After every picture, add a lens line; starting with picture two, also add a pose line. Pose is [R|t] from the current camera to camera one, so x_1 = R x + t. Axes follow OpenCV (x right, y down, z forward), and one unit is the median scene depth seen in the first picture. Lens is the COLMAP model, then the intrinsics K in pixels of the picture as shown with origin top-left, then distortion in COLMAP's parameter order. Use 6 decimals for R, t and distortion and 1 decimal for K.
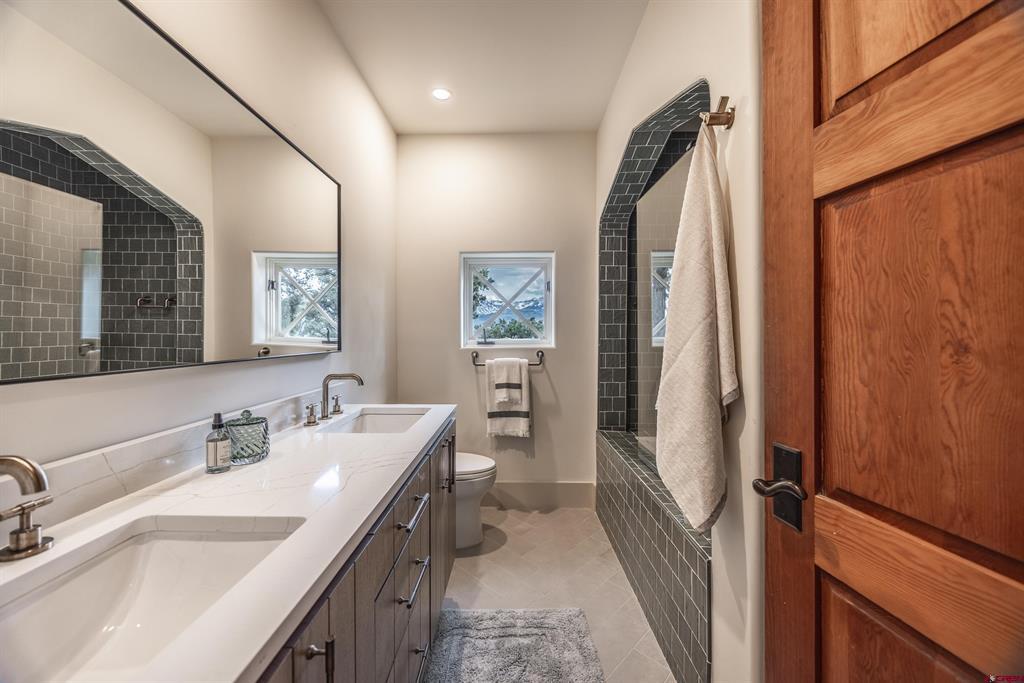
lens RADIAL K [[390.3, 0, 516.6], [0, 390.3, 334.1], [0, 0, 1]] dist [0.001839, 0.000171]
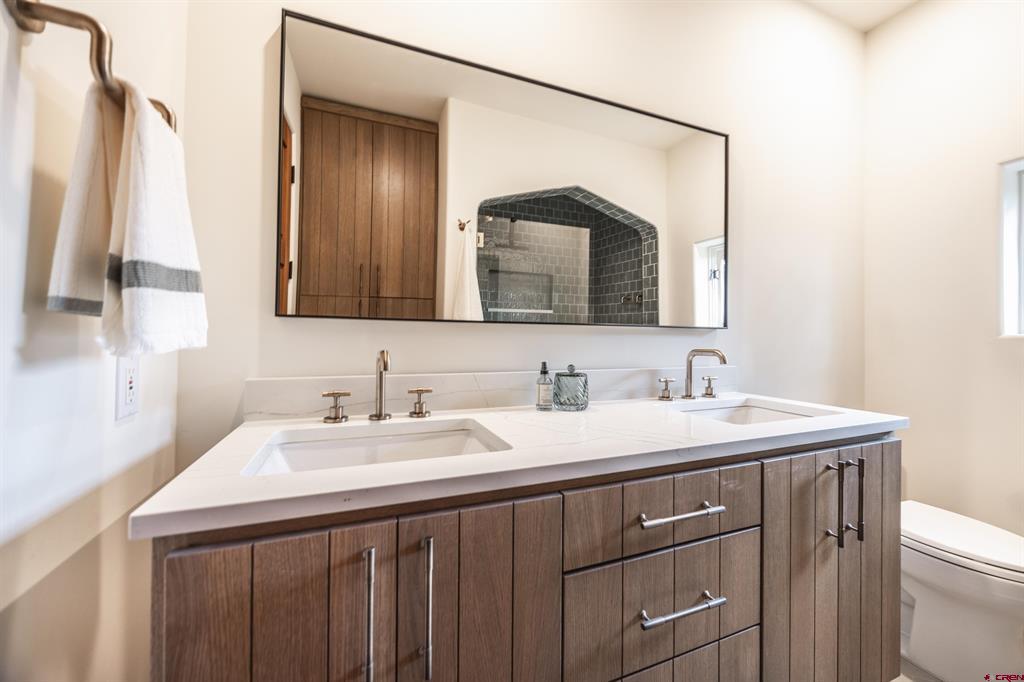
lens RADIAL K [[390.3, 0, 516.9], [0, 390.3, 338.7], [0, 0, 1]] dist [0.001839, 0.000171]
pose [[0.388913, 0.010832, -0.921211, 0.145741], [-0.011029, 0.999914, 0.007101, 0.057176], [0.921208, 0.007398, 0.388999, 0.208450]]
